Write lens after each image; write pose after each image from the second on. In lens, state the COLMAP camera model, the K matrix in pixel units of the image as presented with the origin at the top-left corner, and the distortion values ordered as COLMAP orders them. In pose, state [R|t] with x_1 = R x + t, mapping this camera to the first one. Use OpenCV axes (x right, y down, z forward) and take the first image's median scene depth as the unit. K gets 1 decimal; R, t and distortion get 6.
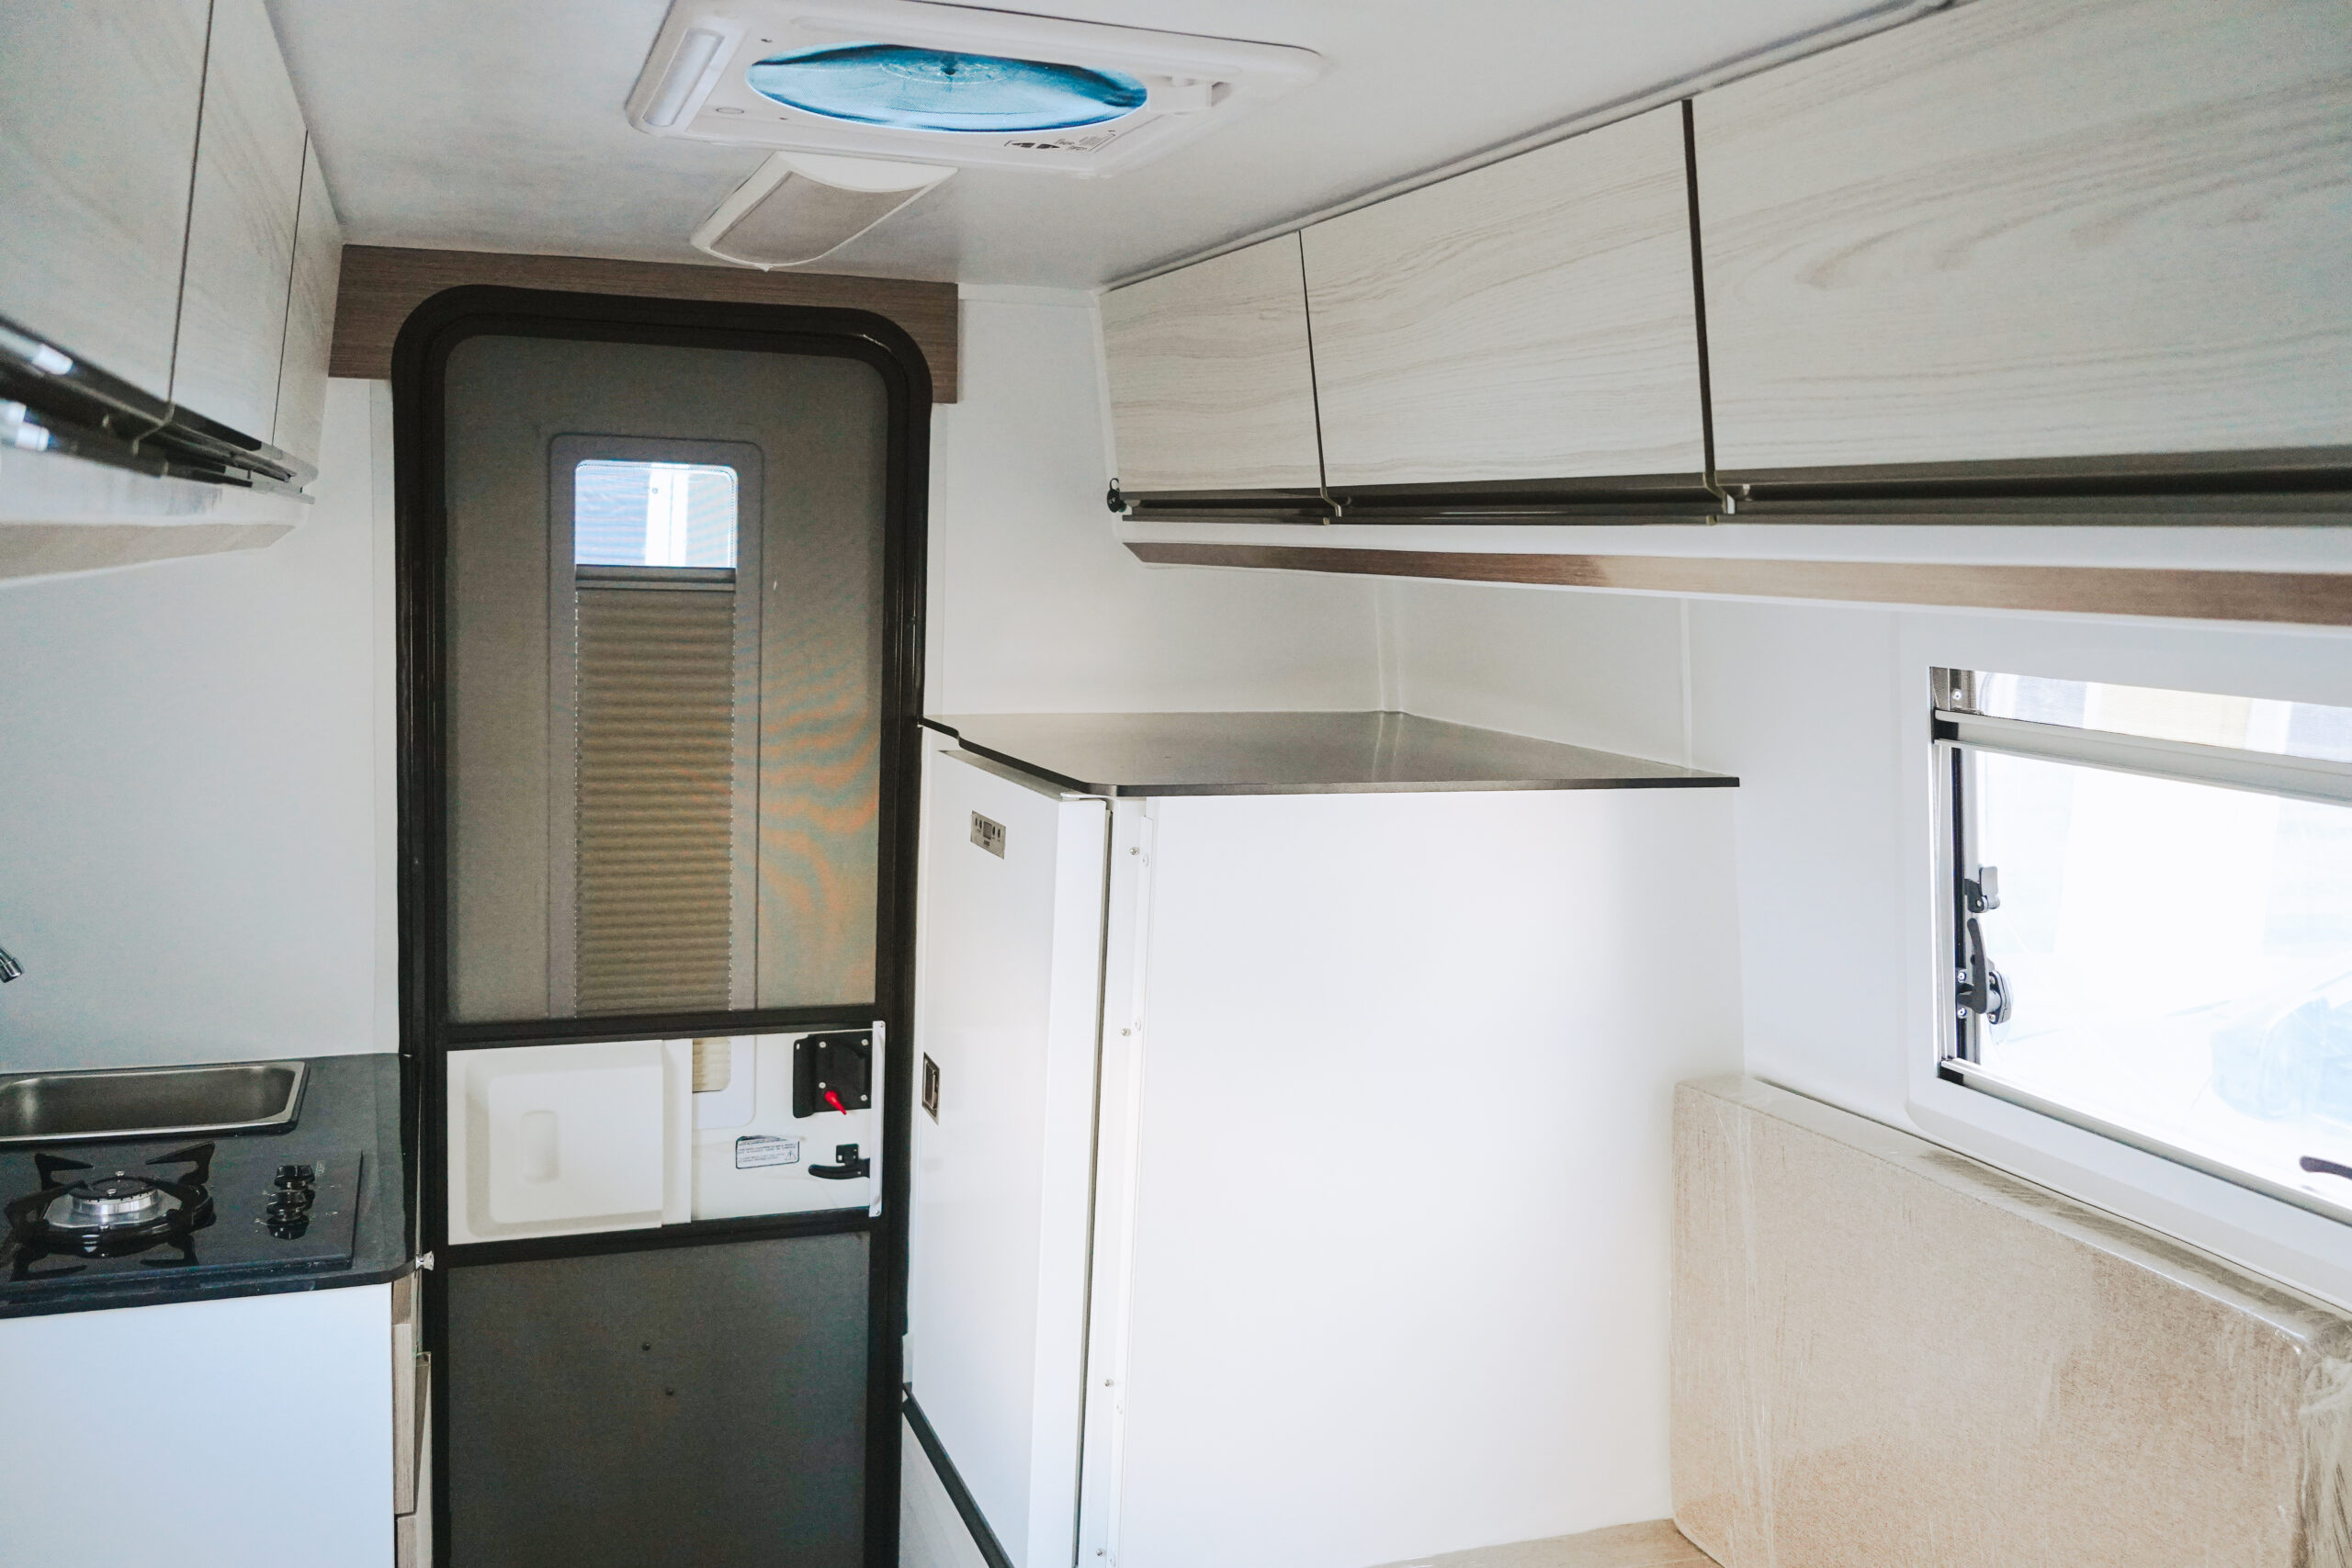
lens RADIAL K [[1983.4, 0, 1169.0], [0, 1983.4, 776.9], [0, 0, 1]] dist [-0.003780, 0.012978]
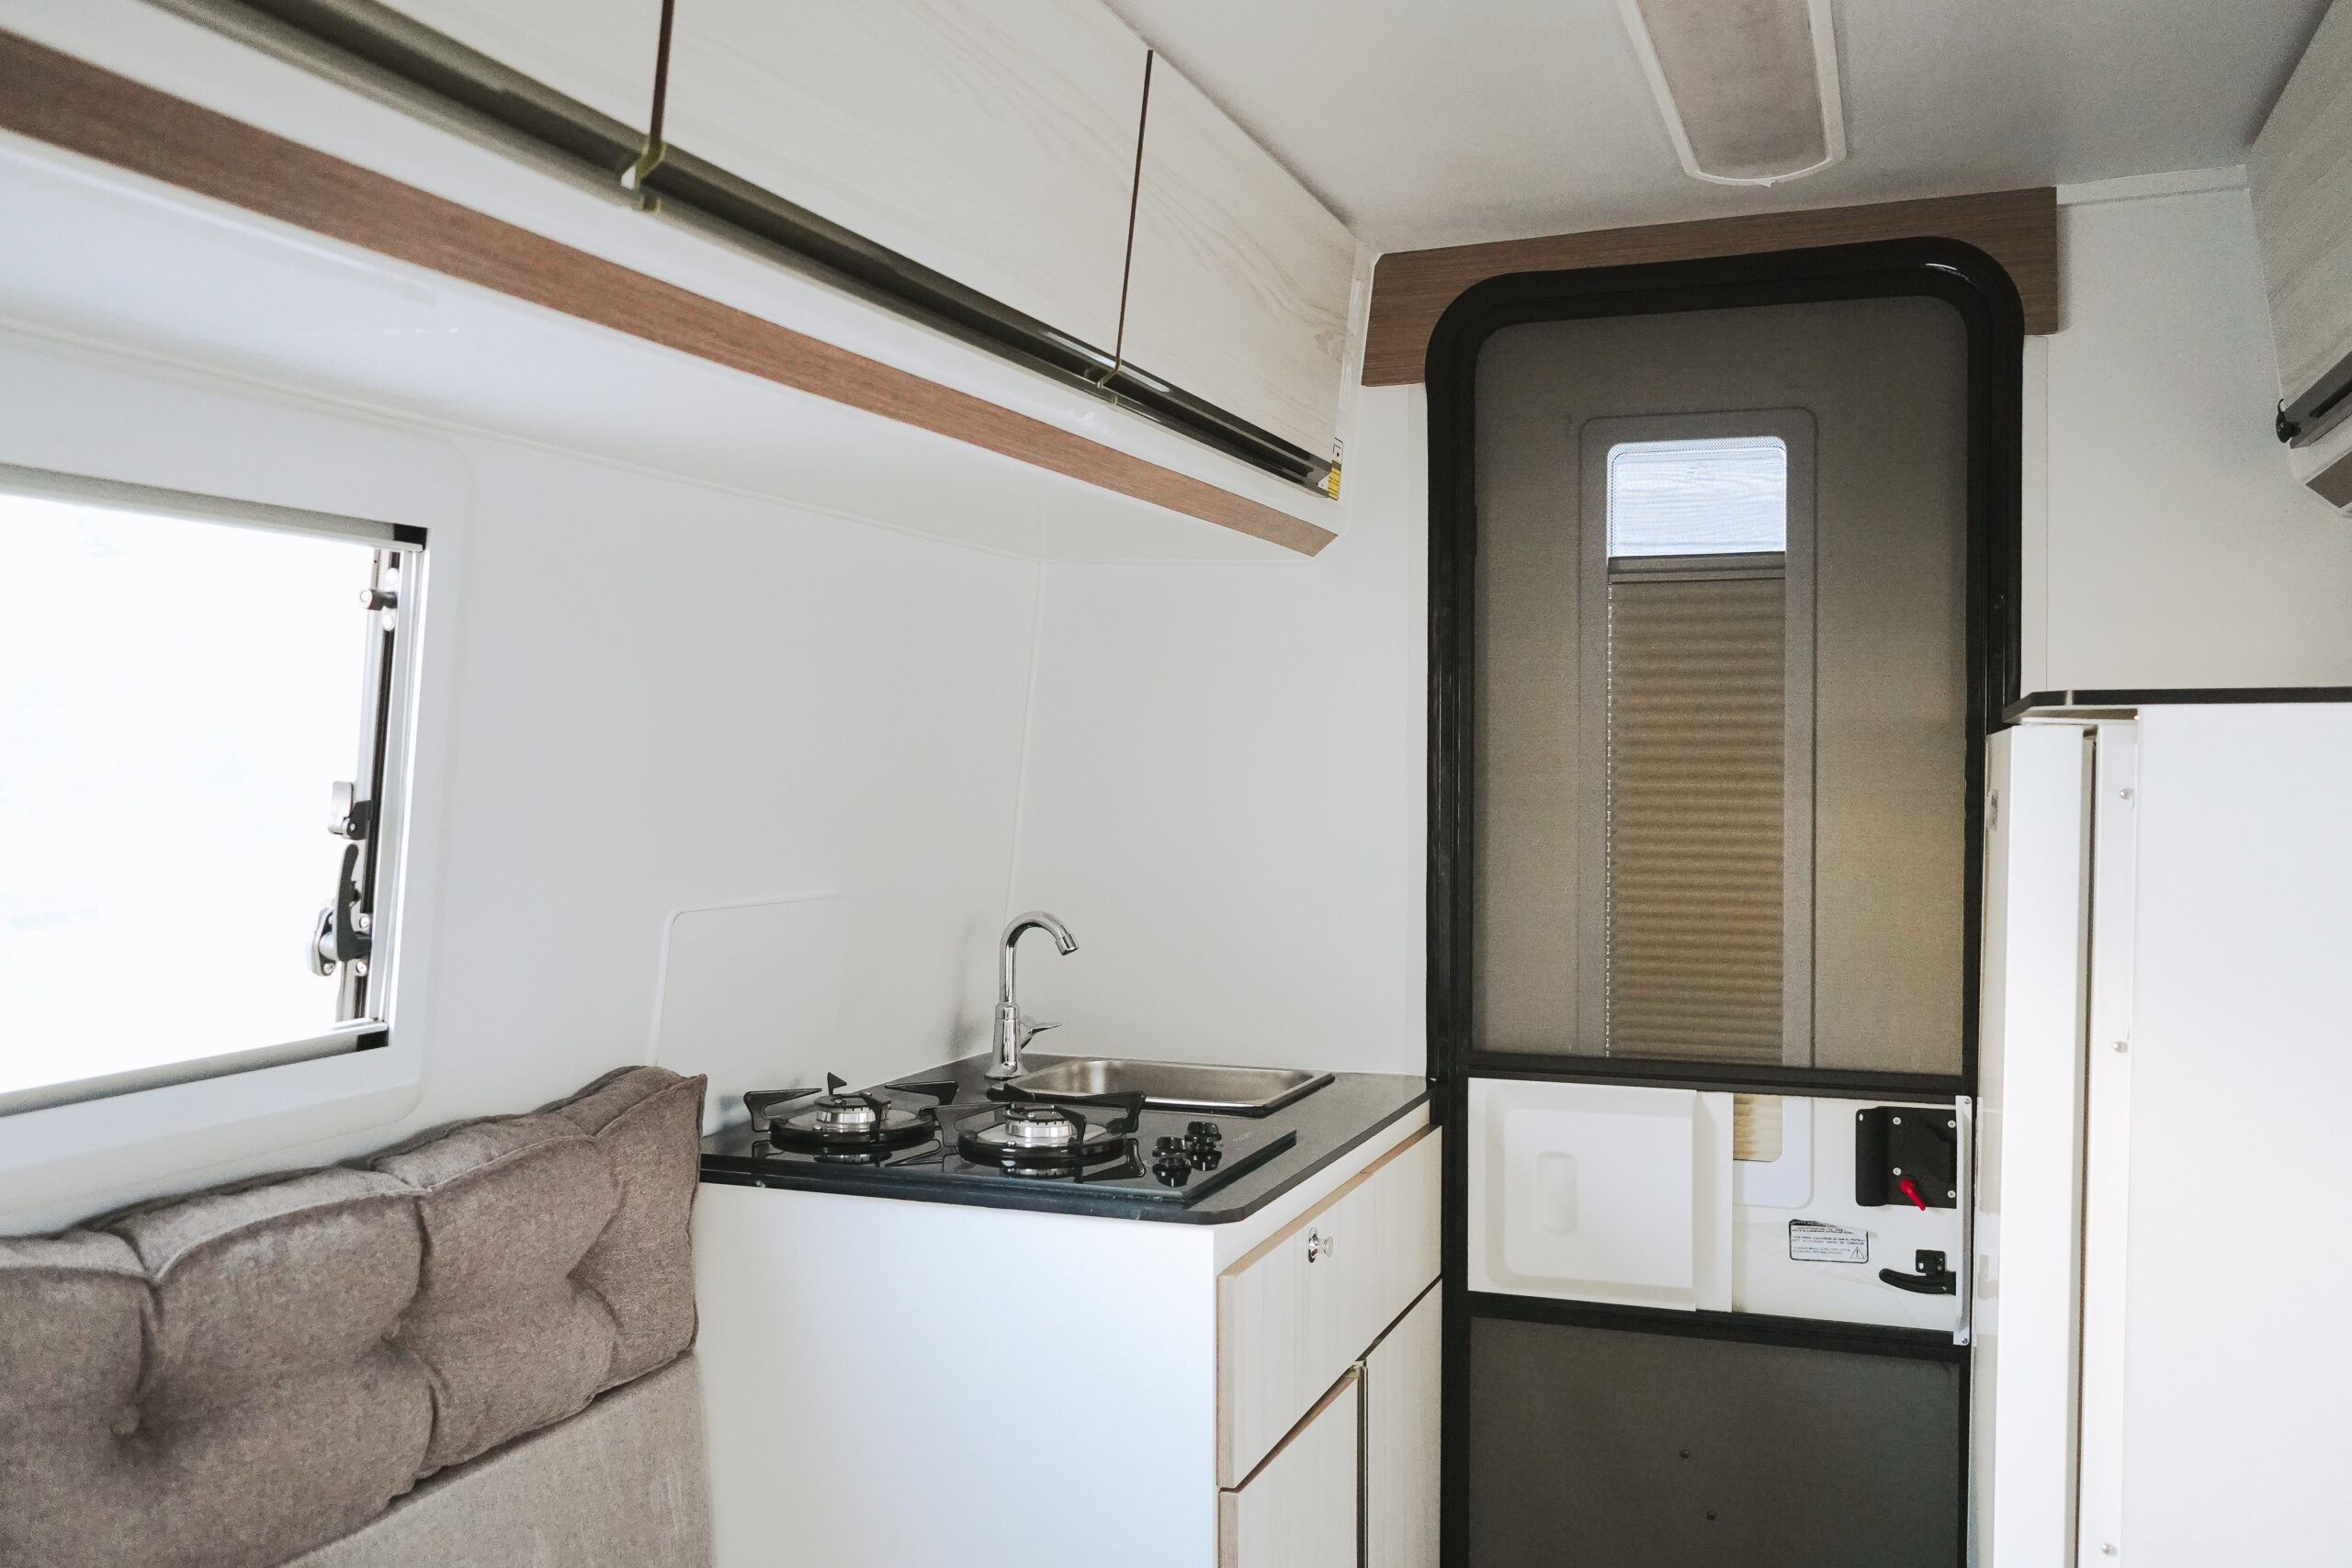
lens RADIAL K [[2025.9, 0, 1176.0], [0, 2025.9, 784.0], [0, 0, 1]] dist [-0.007033, -0.000990]
pose [[0.760136, -0.021867, -0.649396, 0.157965], [-0.050940, 0.994352, -0.093108, 0.095398], [0.647764, 0.103855, 0.754729, 0.165352]]
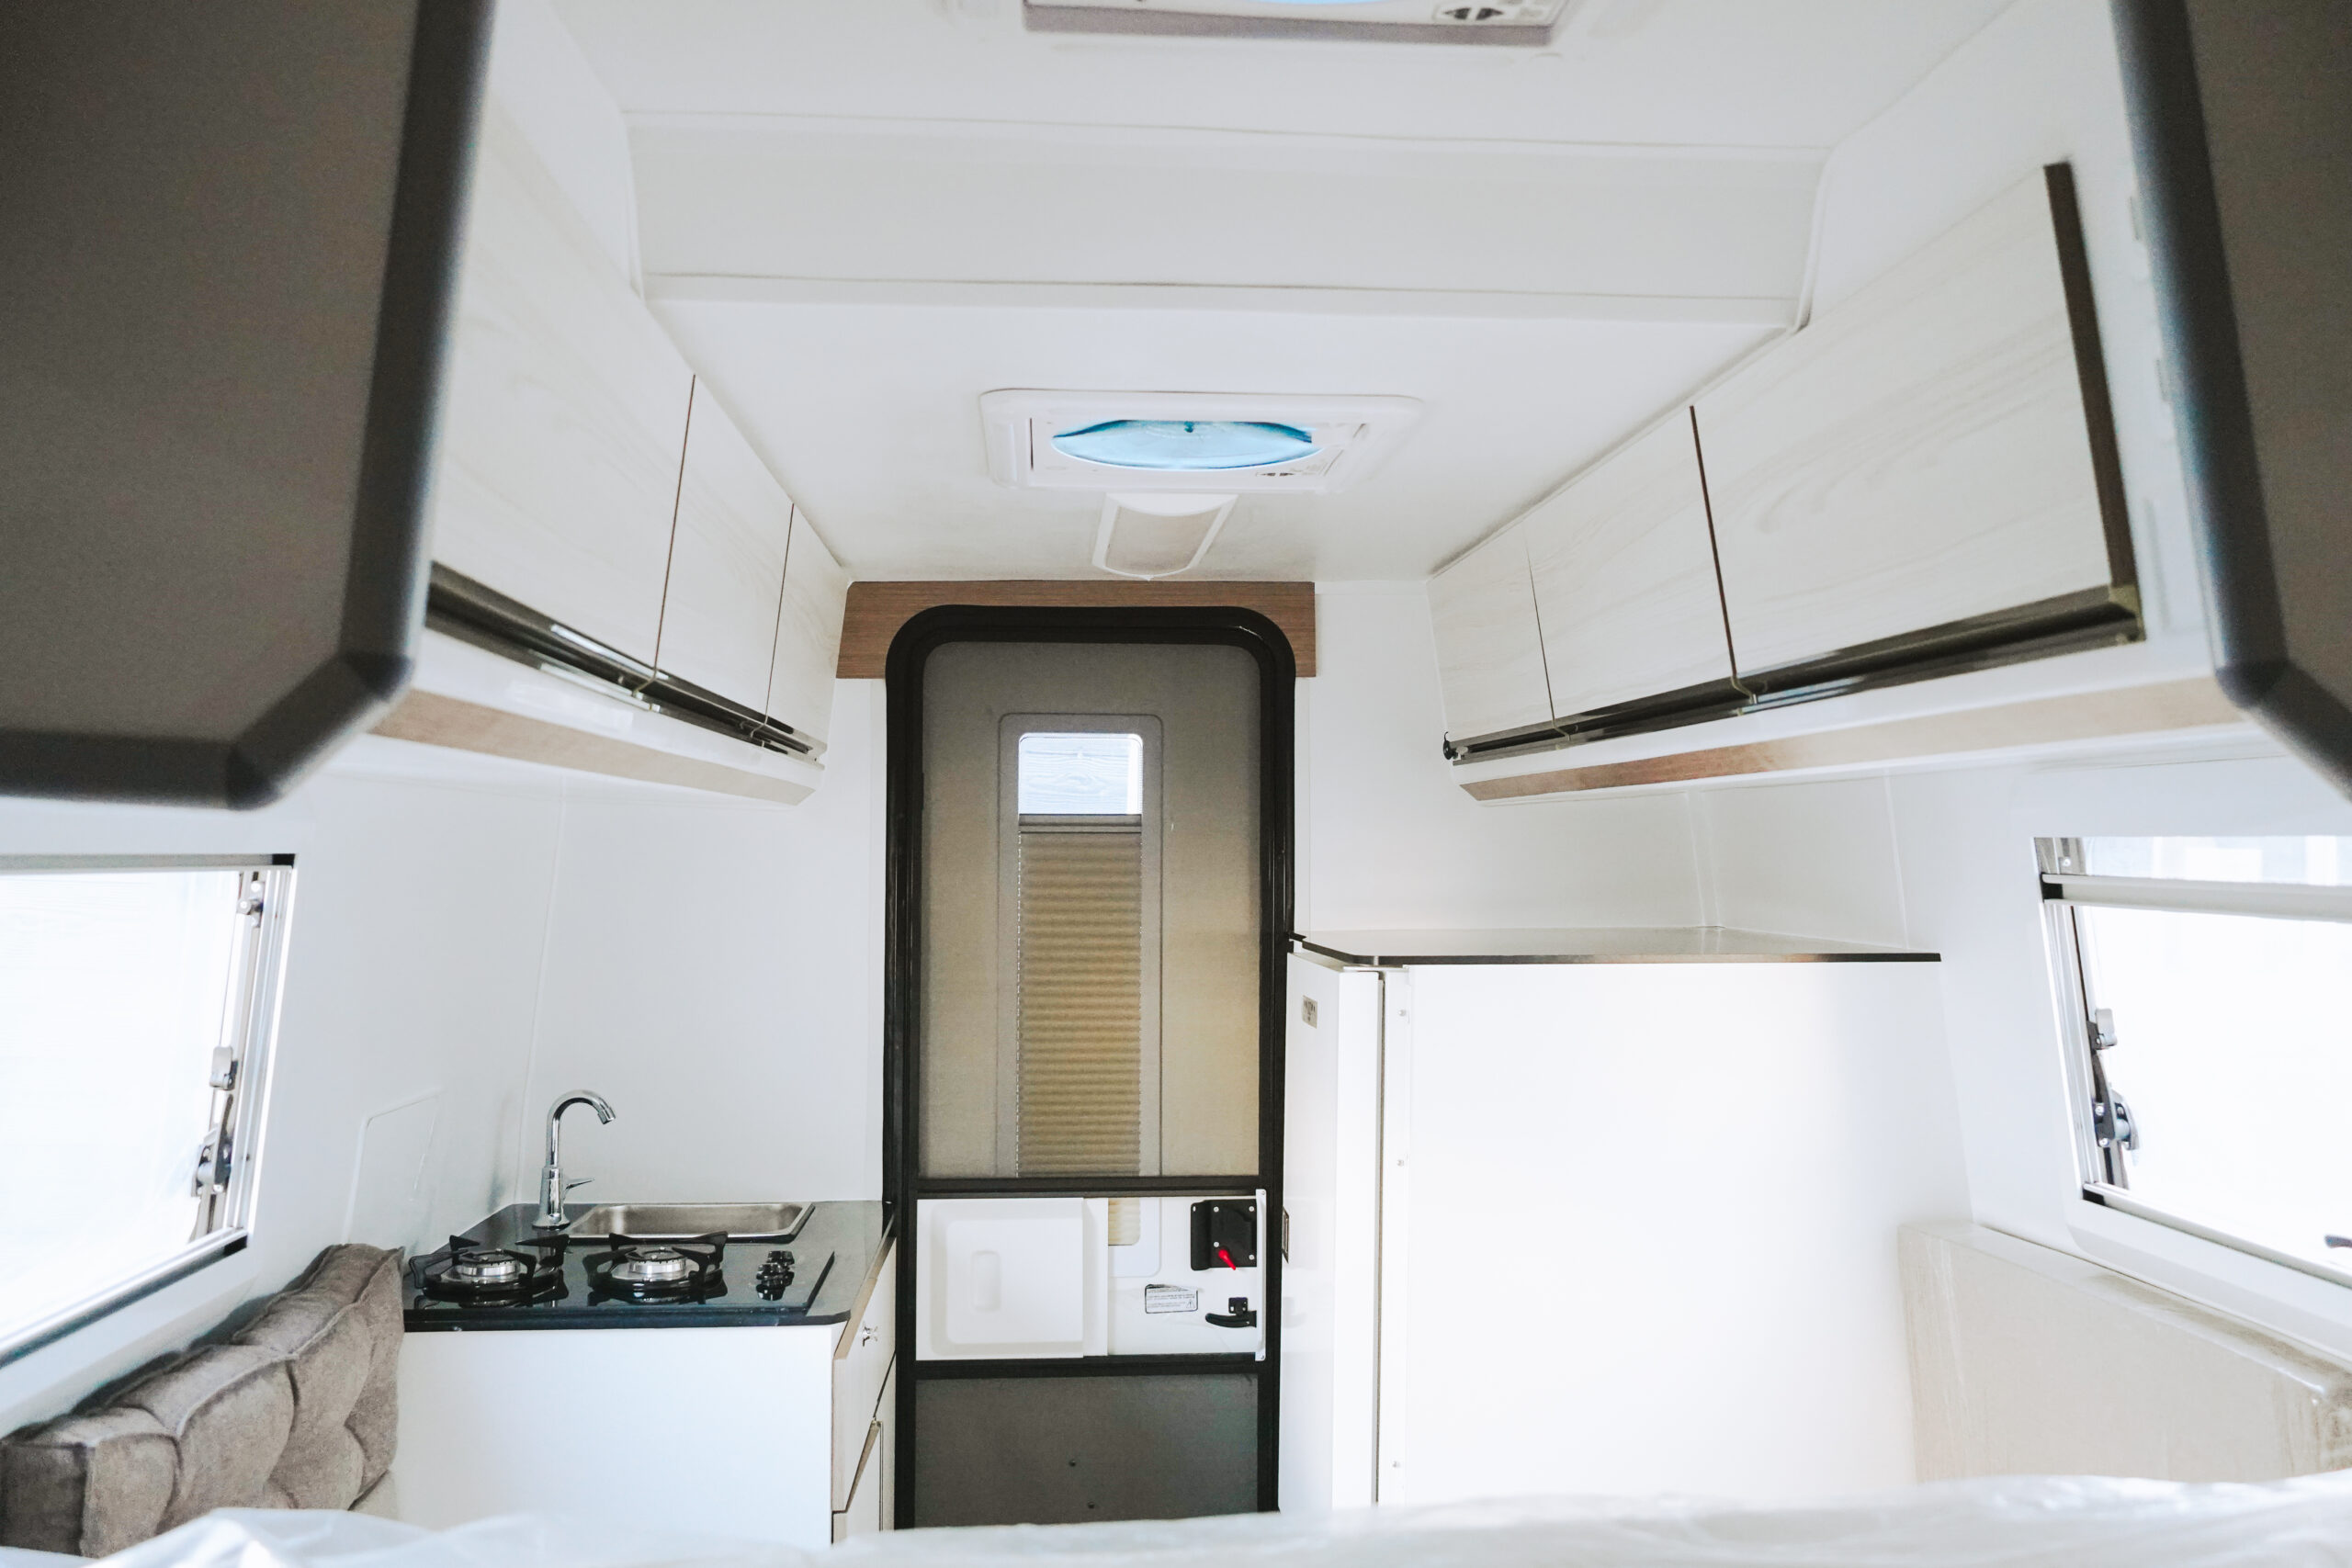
lens RADIAL K [[1982.9, 0, 1190.3], [0, 1982.9, 791.3], [0, 0, 1]] dist [0.007158, 0.006909]
pose [[0.960544, -0.037169, -0.275634, 0.159679], [-0.003520, 0.989326, -0.145674, 0.064140], [0.278107, 0.140897, 0.950160, -0.188004]]
